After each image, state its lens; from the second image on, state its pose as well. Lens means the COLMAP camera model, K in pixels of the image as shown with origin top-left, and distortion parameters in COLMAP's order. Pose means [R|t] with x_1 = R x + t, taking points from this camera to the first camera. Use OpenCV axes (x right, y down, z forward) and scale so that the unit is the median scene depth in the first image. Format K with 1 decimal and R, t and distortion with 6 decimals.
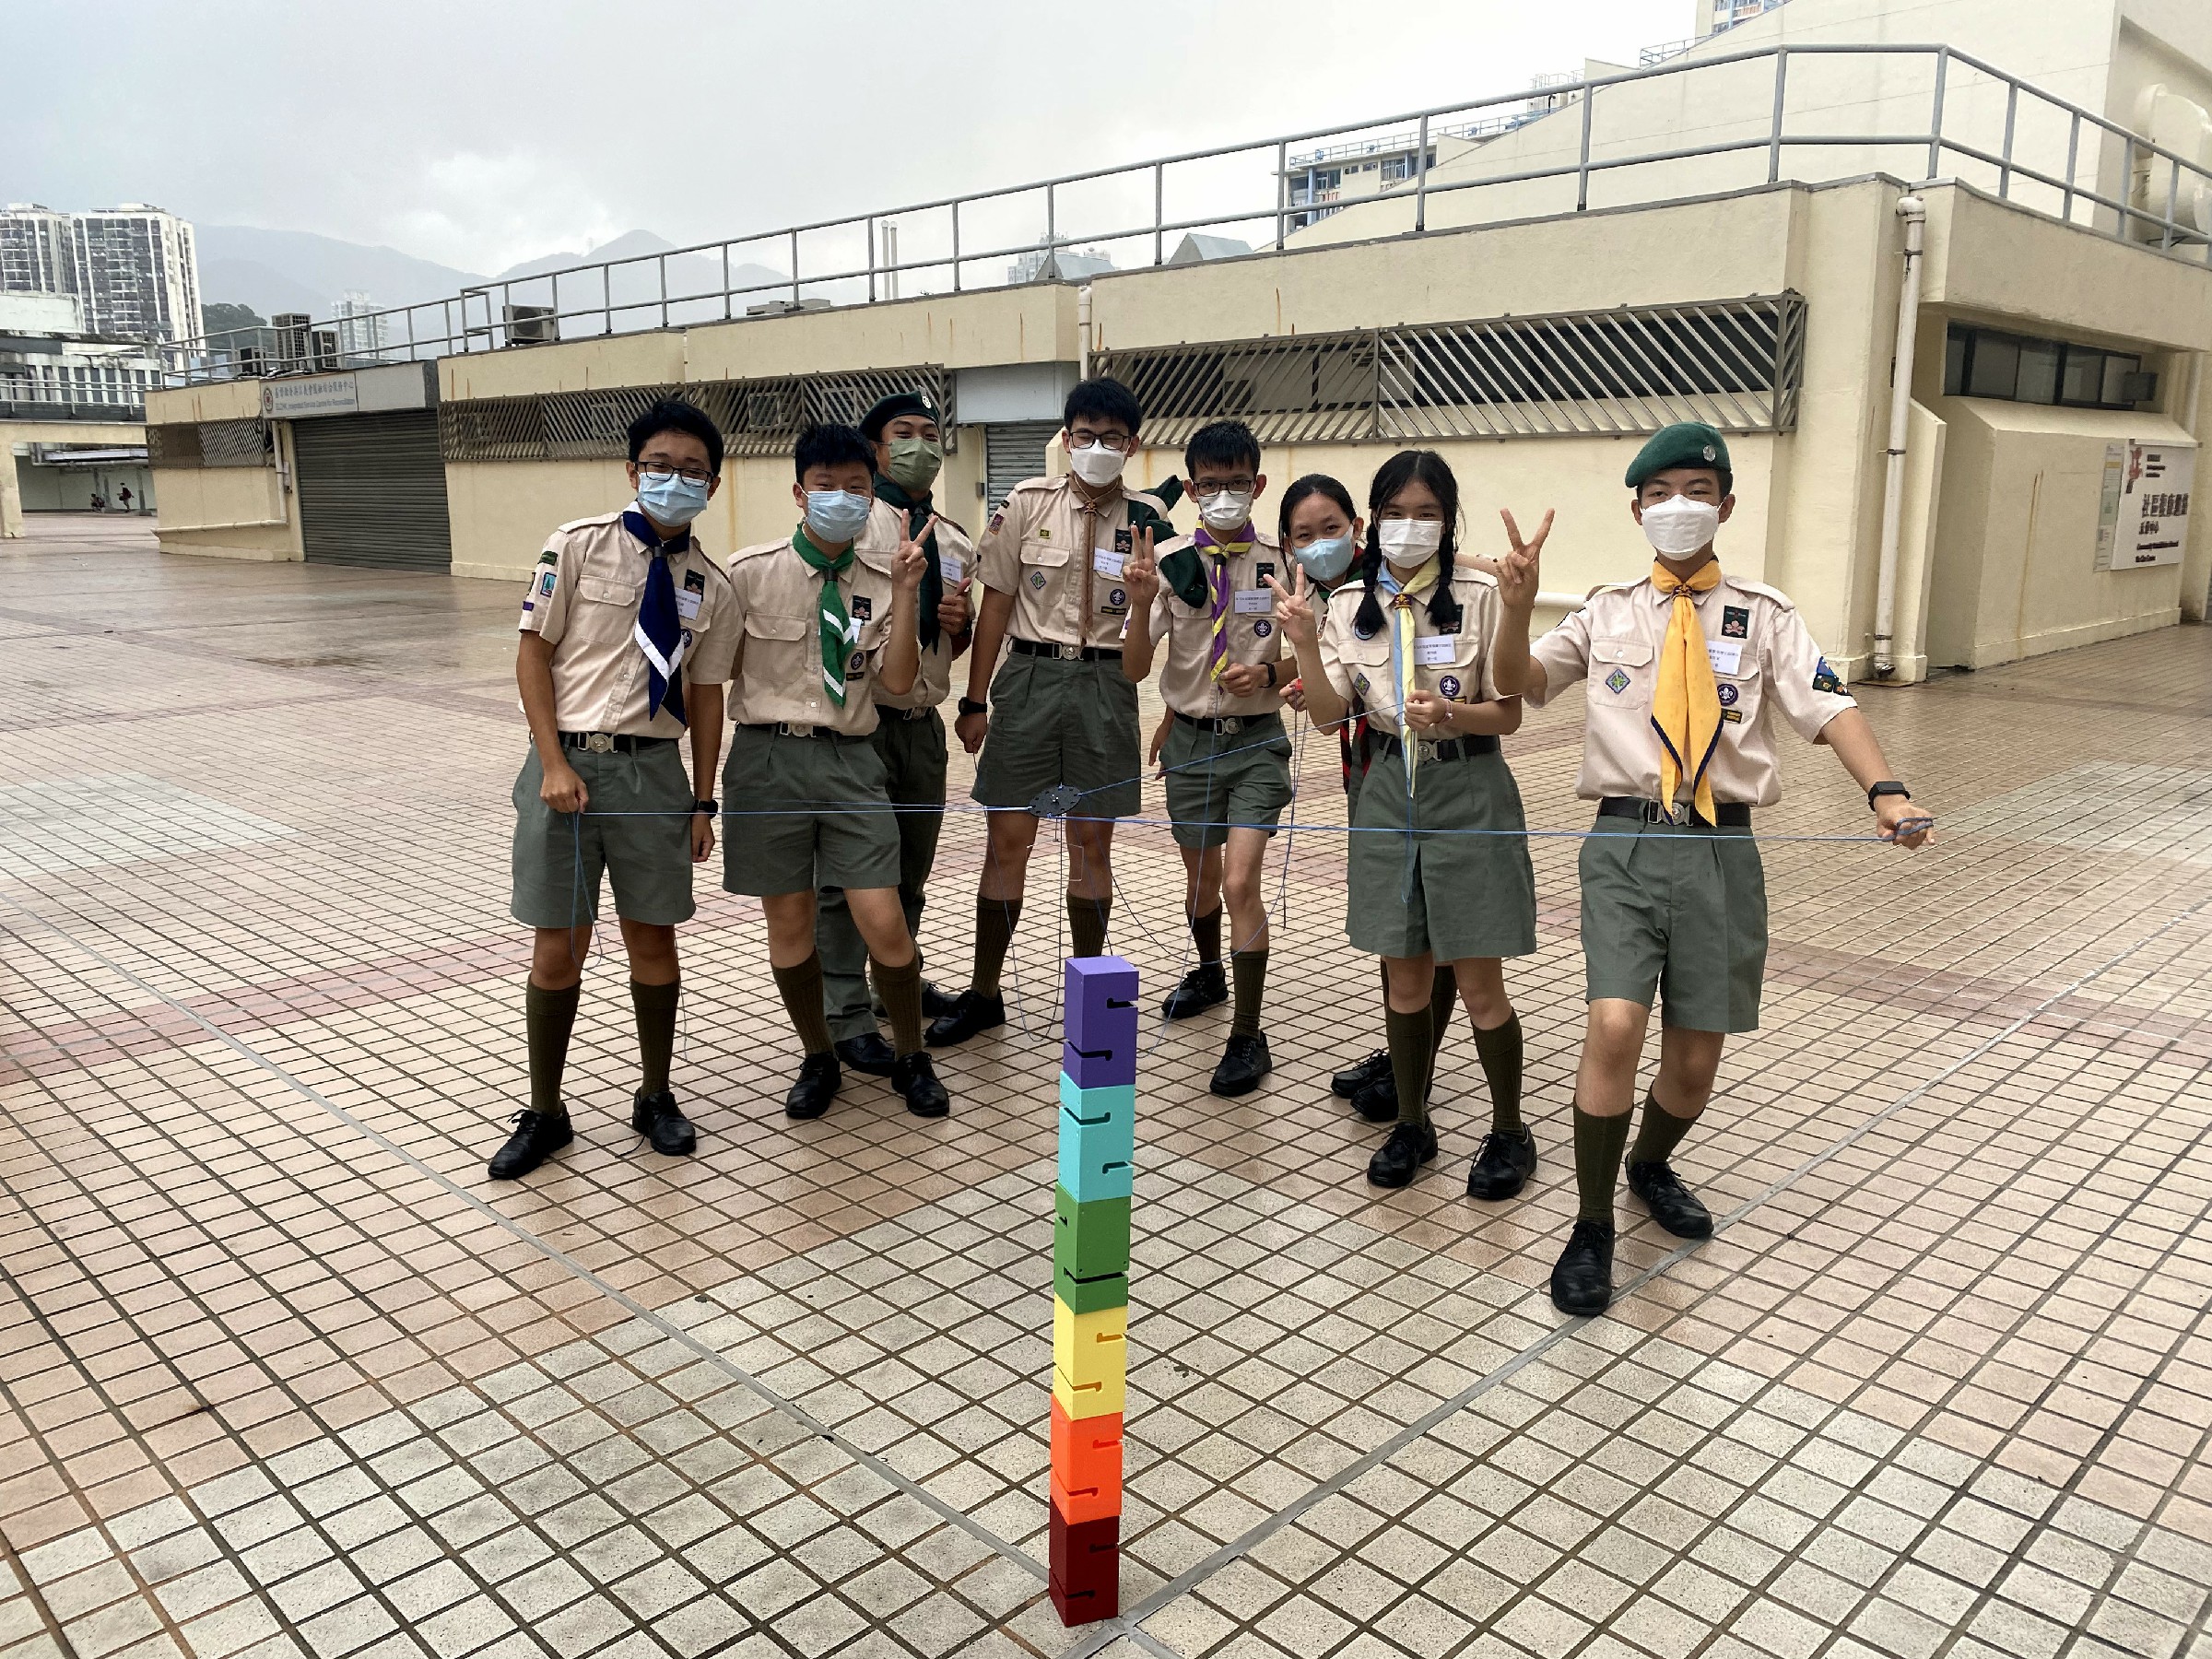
lens RADIAL K [[1693.7, 0, 1100.9], [0, 1693.7, 819.8], [0, 0, 1]] dist [-0.003891, 0.009821]
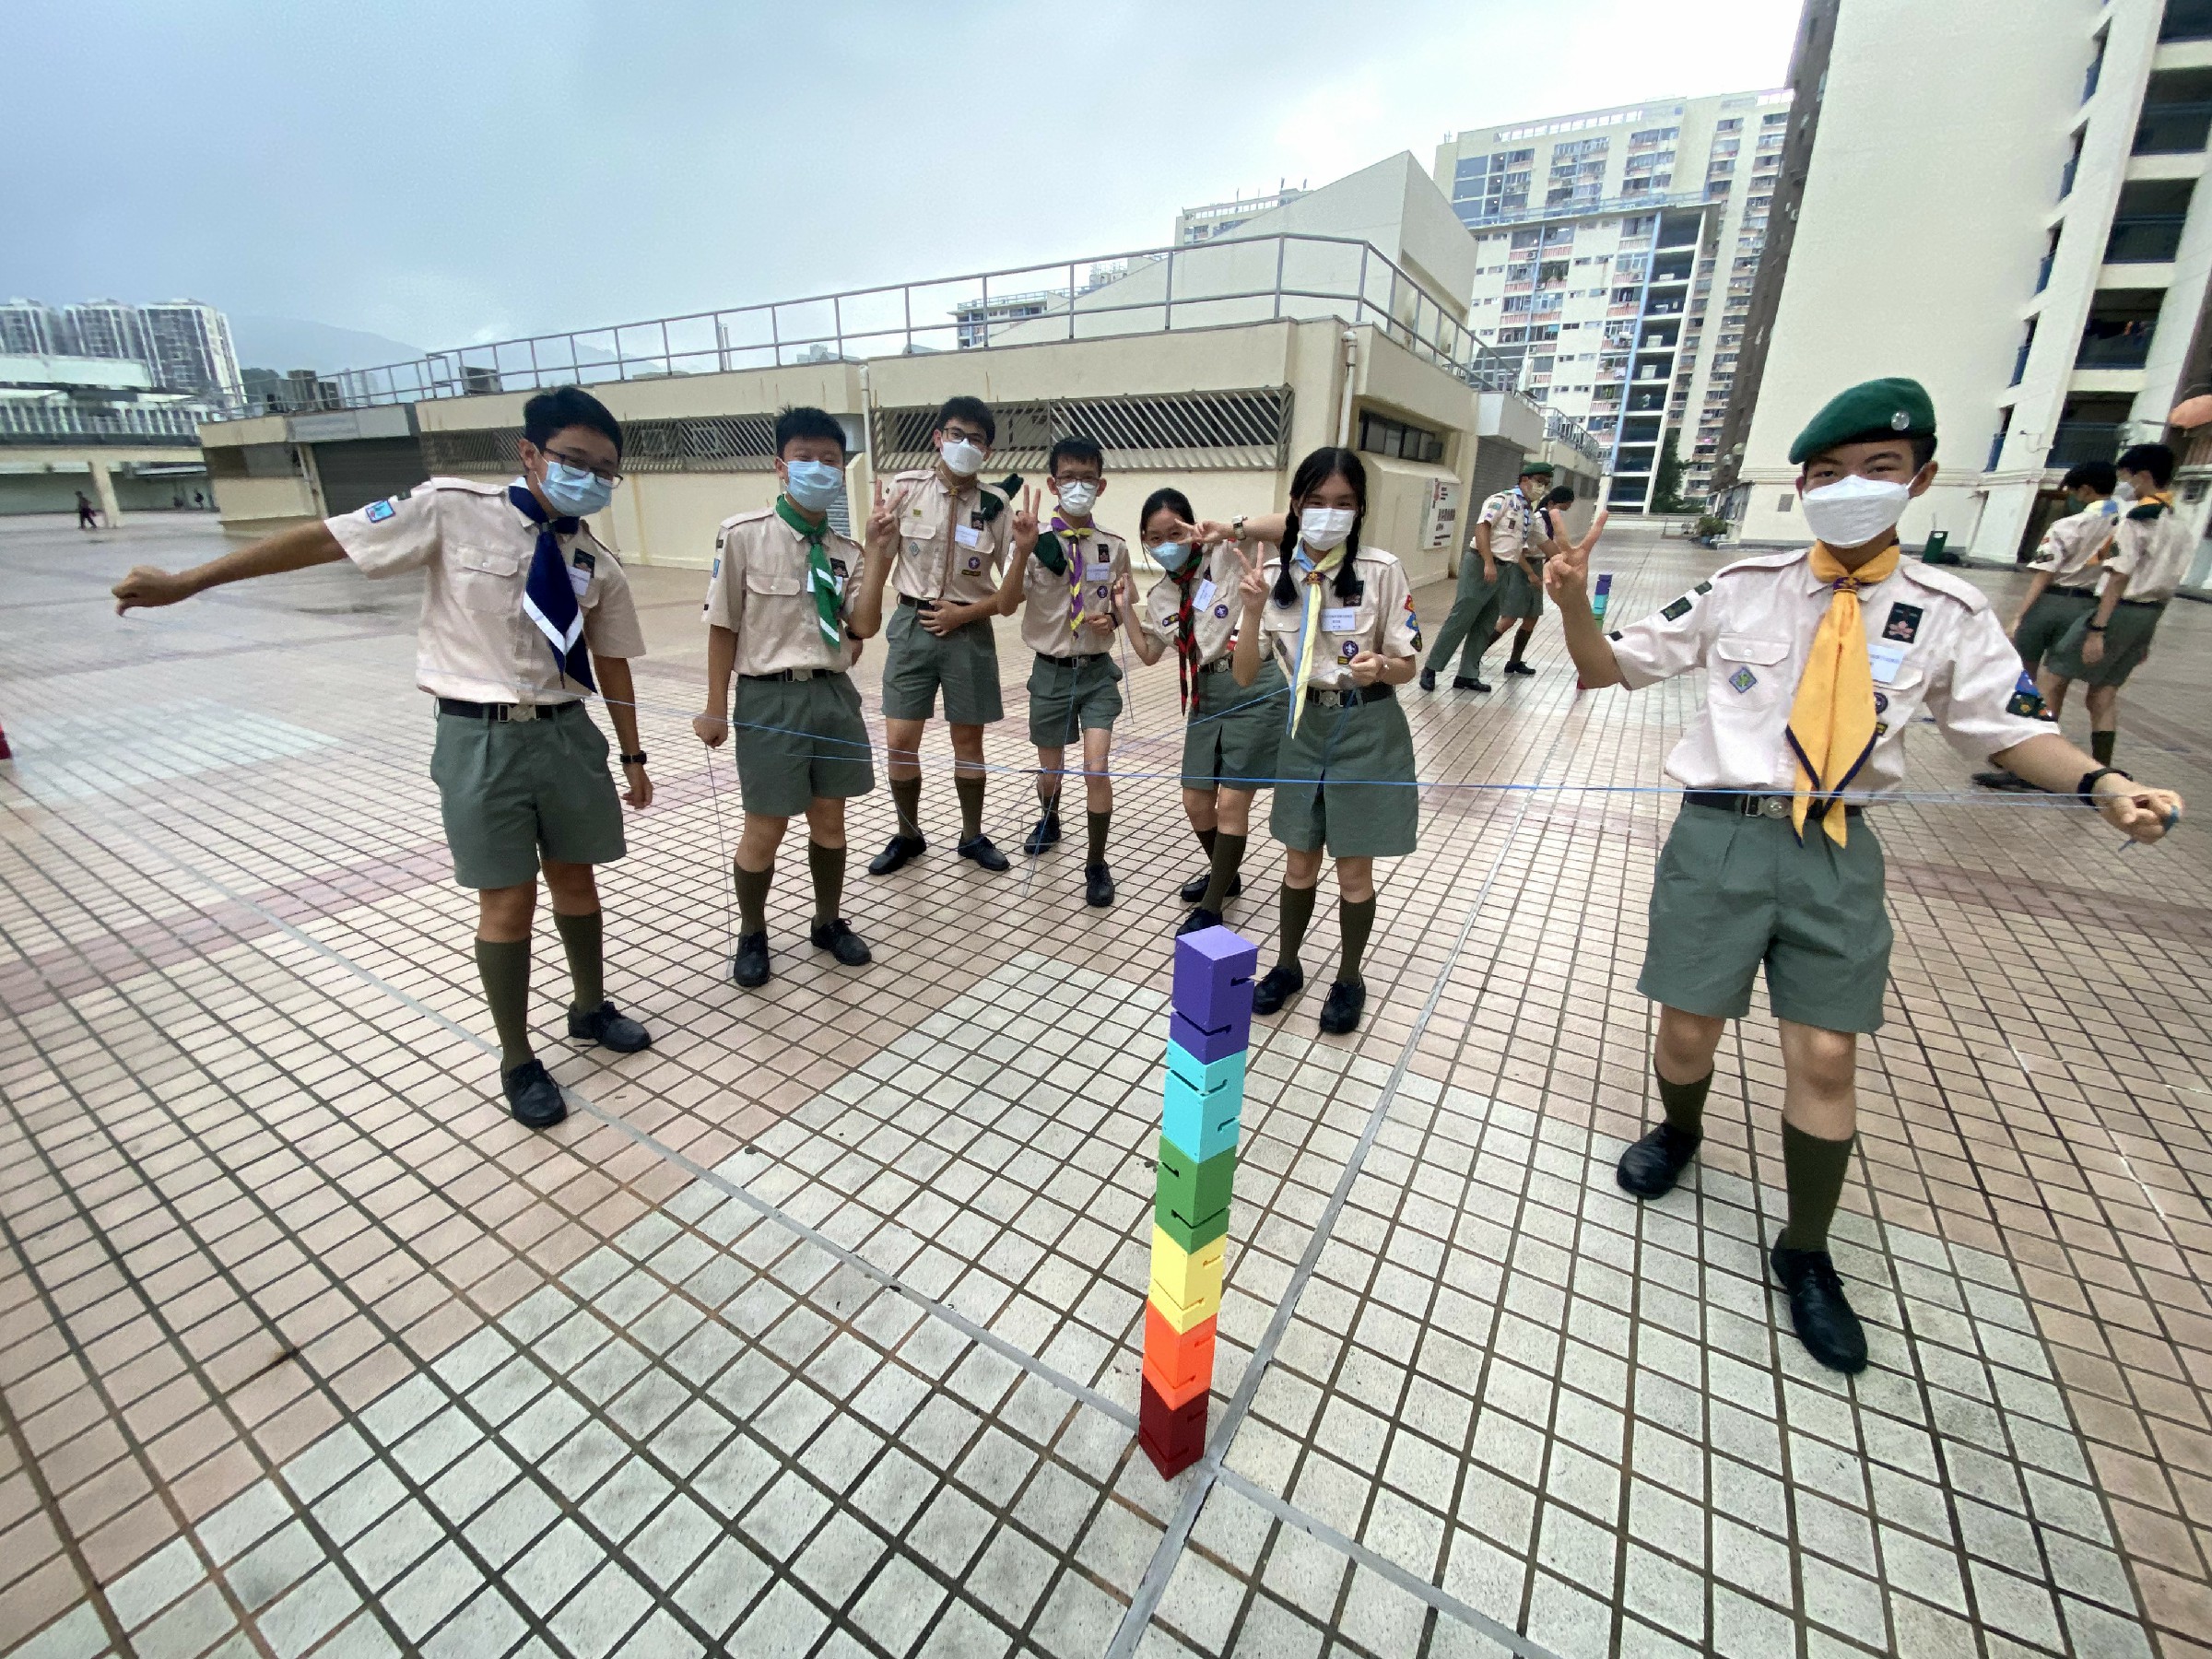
lens RADIAL K [[898.1, 0, 1100.8], [0, 898.1, 824.4], [0, 0, 1]] dist [0.014309, -0.018270]
pose [[0.969892, -0.068043, 0.233838, -0.082066], [0.032179, 0.987563, 0.153895, -0.029773], [-0.241401, -0.141737, 0.960019, 0.222766]]
